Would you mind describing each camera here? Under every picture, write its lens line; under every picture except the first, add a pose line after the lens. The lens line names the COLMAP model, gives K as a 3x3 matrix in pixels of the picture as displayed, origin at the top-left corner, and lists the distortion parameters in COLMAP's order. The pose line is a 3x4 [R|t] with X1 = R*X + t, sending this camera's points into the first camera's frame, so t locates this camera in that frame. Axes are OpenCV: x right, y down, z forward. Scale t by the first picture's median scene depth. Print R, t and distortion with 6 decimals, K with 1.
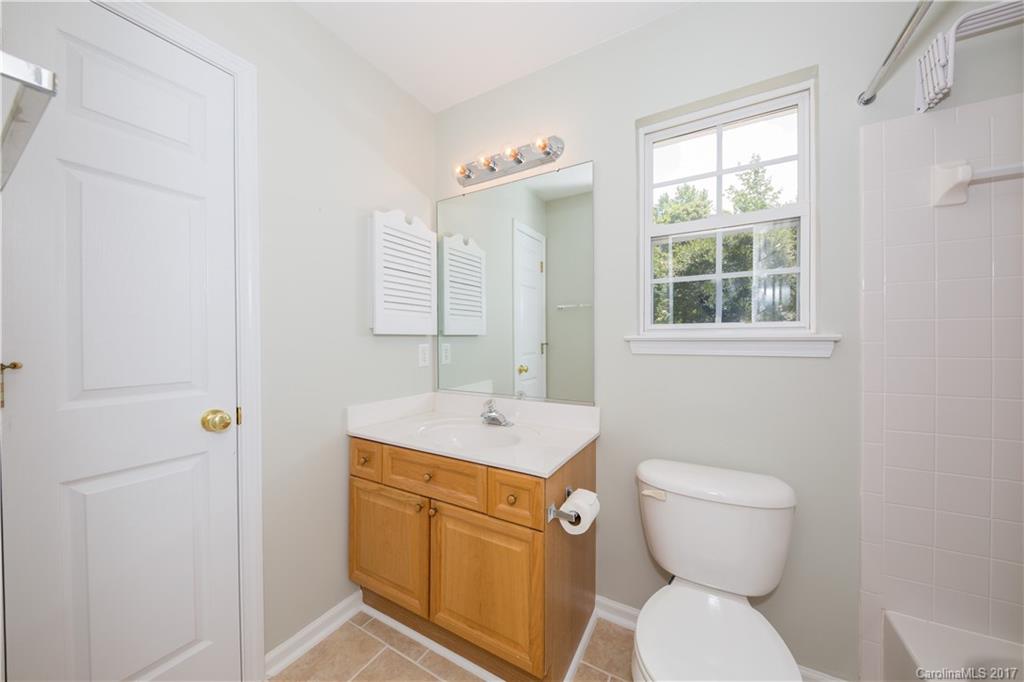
lens RADIAL K [[354.1, 0, 513.7], [0, 354.1, 340.3], [0, 0, 1]] dist [-0.000772, -0.000225]
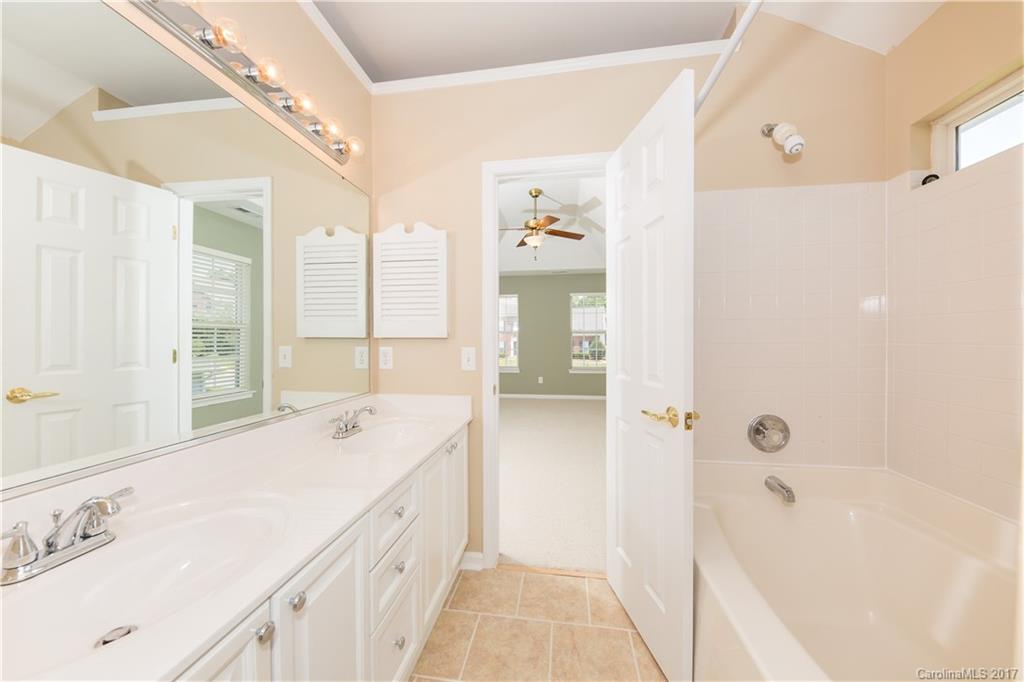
lens RADIAL K [[354.1, 0, 513.7], [0, 354.1, 340.3], [0, 0, 1]] dist [-0.000772, -0.000225]
pose [[0.377061, 0.008037, -0.926154, 0.840072], [-0.008933, 0.999947, 0.005041, -0.016899], [0.926145, 0.006372, 0.377113, 1.010398]]
